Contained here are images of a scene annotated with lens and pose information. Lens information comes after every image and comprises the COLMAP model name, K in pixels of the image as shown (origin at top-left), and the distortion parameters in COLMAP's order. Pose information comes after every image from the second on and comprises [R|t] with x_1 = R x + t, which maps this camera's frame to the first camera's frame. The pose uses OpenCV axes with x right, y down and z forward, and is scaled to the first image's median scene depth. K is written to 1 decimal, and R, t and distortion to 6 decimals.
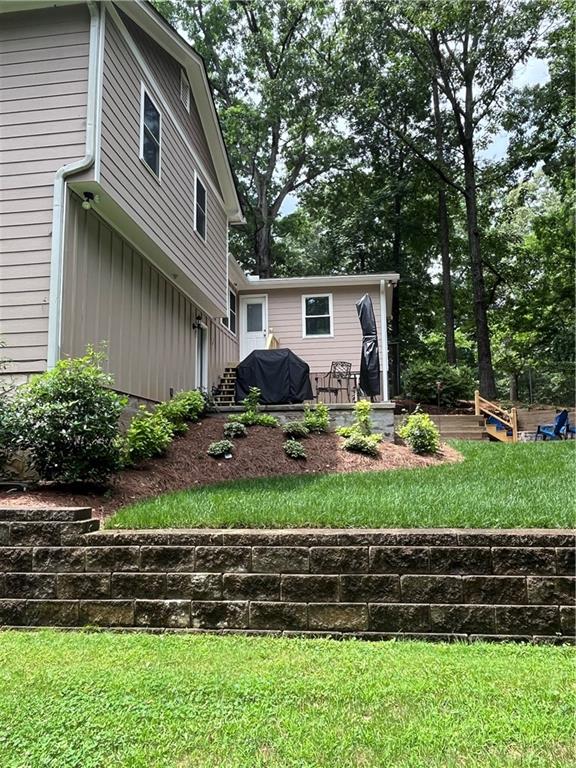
lens RADIAL K [[584.5, 0, 288.1], [0, 584.5, 385.1], [0, 0, 1]] dist [0.003377, 0.001974]
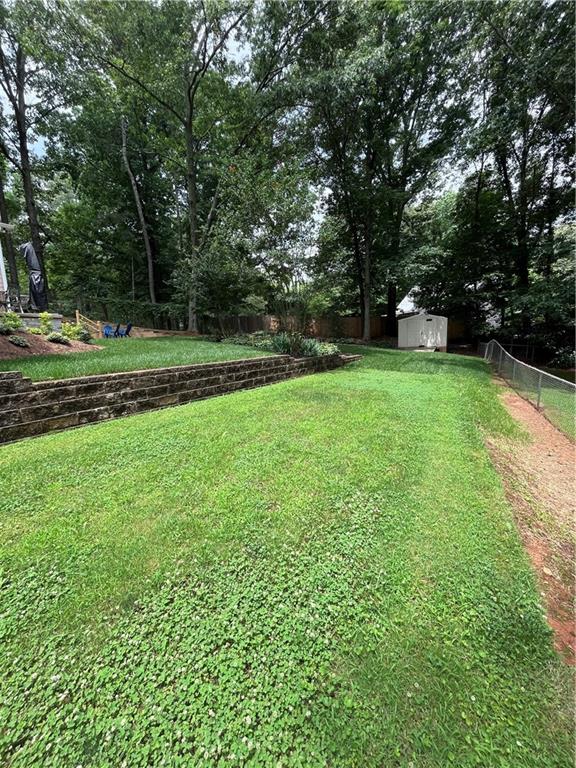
lens RADIAL K [[310.0, 0, 288.4], [0, 310.0, 382.7], [0, 0, 1]] dist [-0.001179, 0.000111]
pose [[0.450153, -0.124187, 0.884273, -0.849628], [-0.075383, 0.981462, 0.176211, 0.035796], [-0.889764, -0.145981, 0.432447, -0.057998]]
